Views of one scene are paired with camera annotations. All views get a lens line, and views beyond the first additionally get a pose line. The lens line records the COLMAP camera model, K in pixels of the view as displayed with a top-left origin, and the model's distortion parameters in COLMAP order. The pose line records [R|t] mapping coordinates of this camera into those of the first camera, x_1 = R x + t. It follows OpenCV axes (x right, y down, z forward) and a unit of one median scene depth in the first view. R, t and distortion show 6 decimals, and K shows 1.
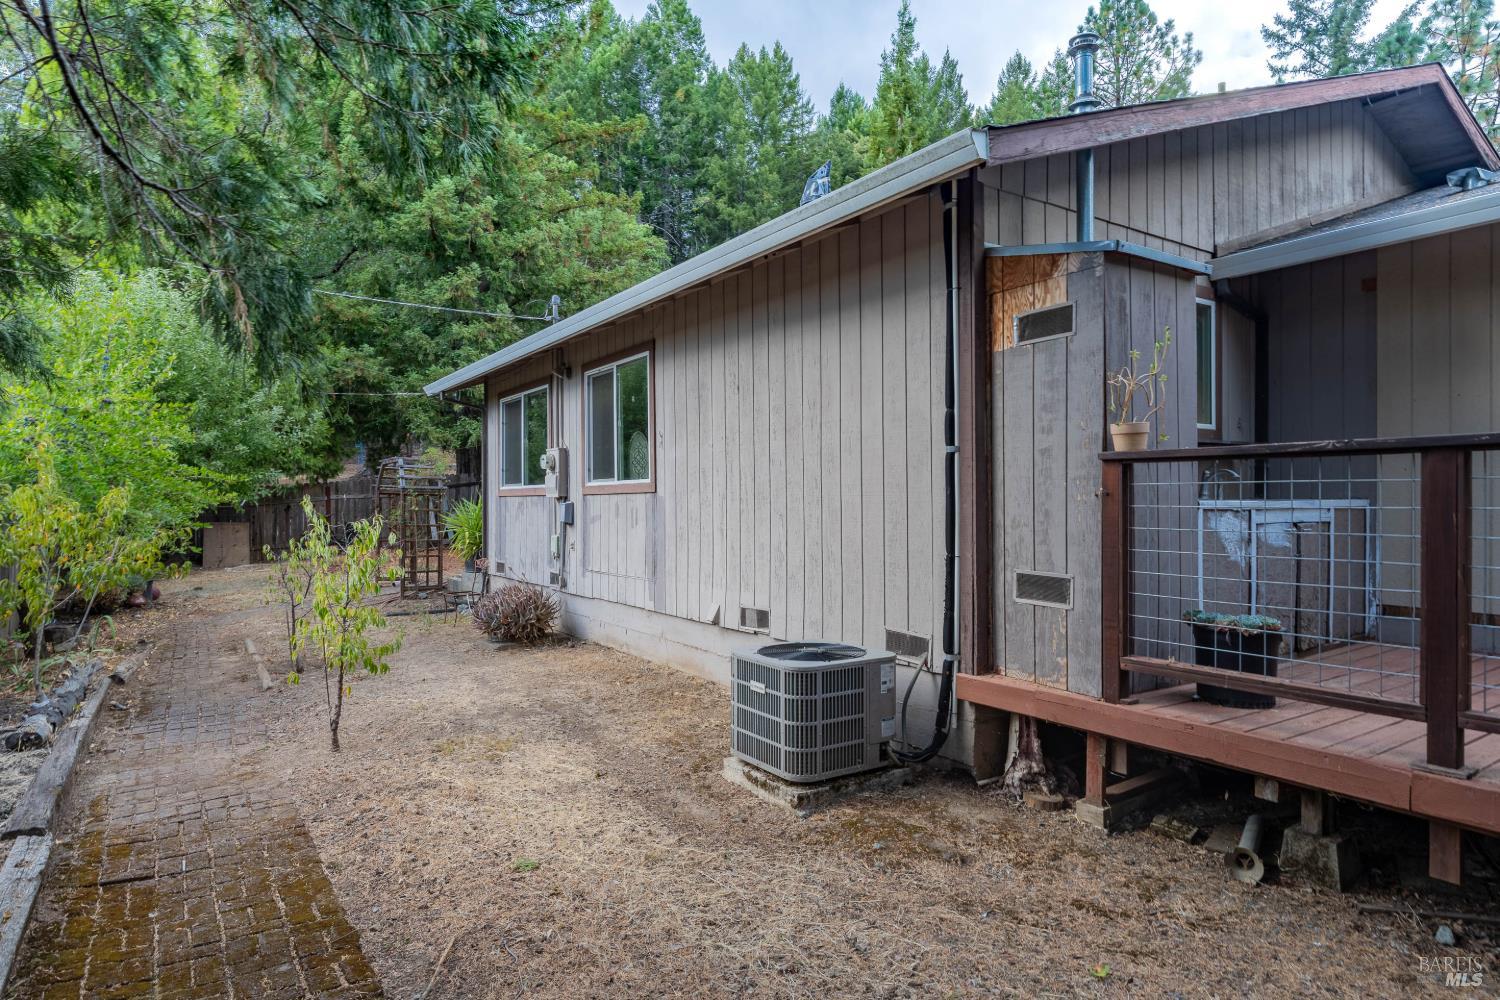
lens RADIAL K [[860.7, 0, 747.5], [0, 860.7, 501.0], [0, 0, 1]] dist [0.015879, 0.000298]
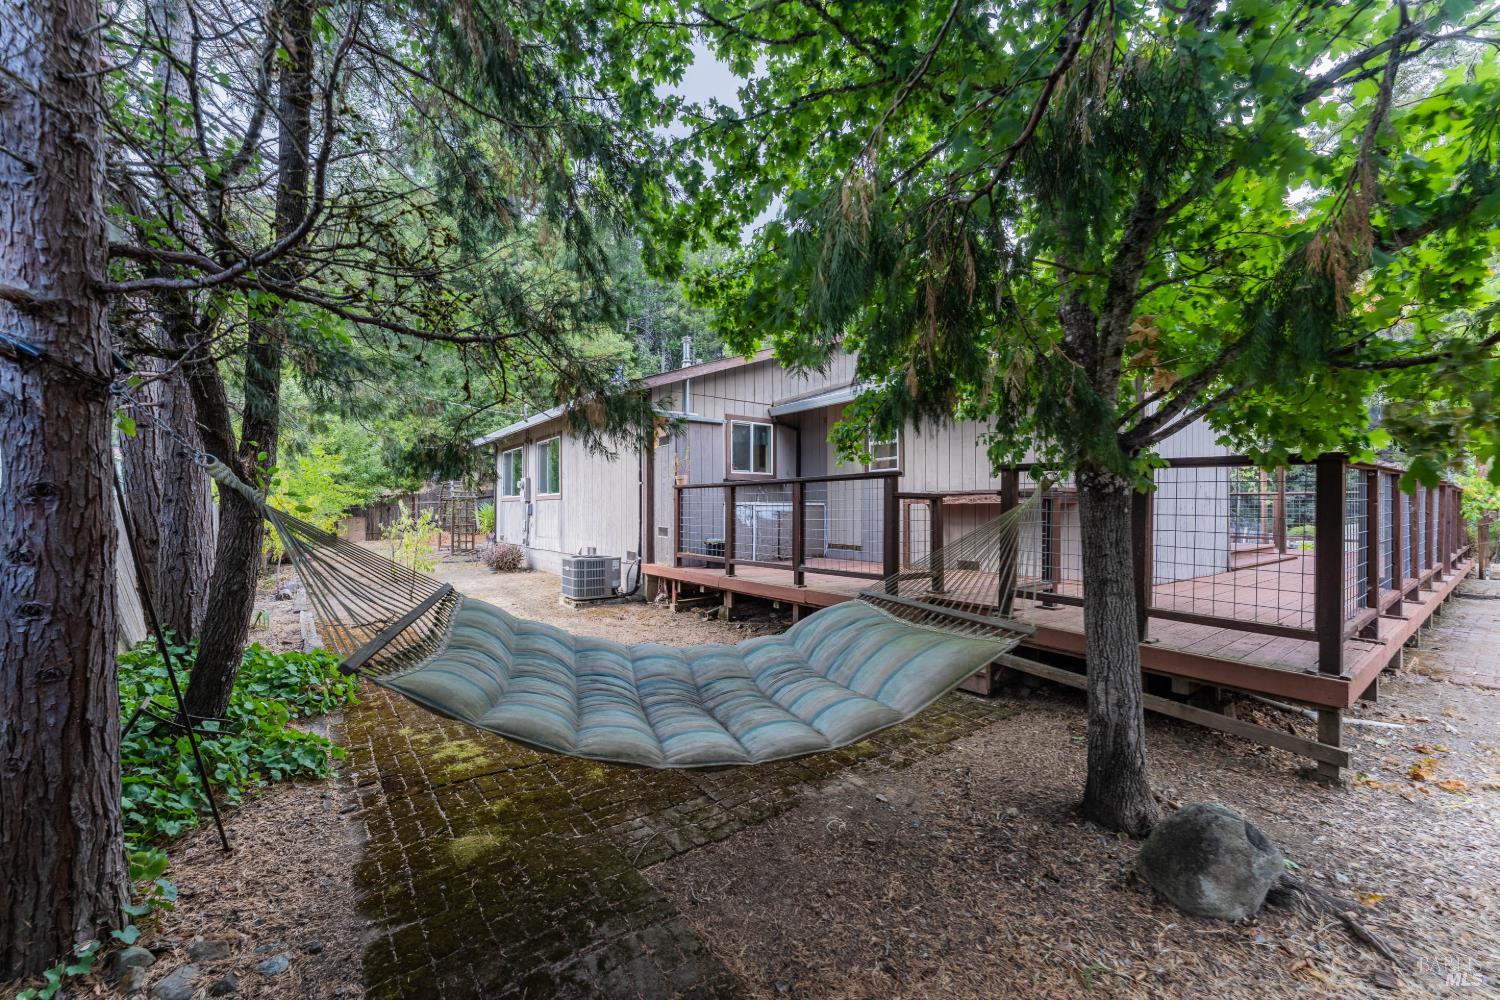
lens RADIAL K [[610.4, 0, 757.5], [0, 610.4, 507.2], [0, 0, 1]] dist [0.000337, -0.000123]
pose [[0.998315, 0.006146, 0.057706, 0.274631], [-0.005883, 0.999972, -0.004713, 0.013582], [-0.057734, 0.004365, 0.998322, -0.539635]]
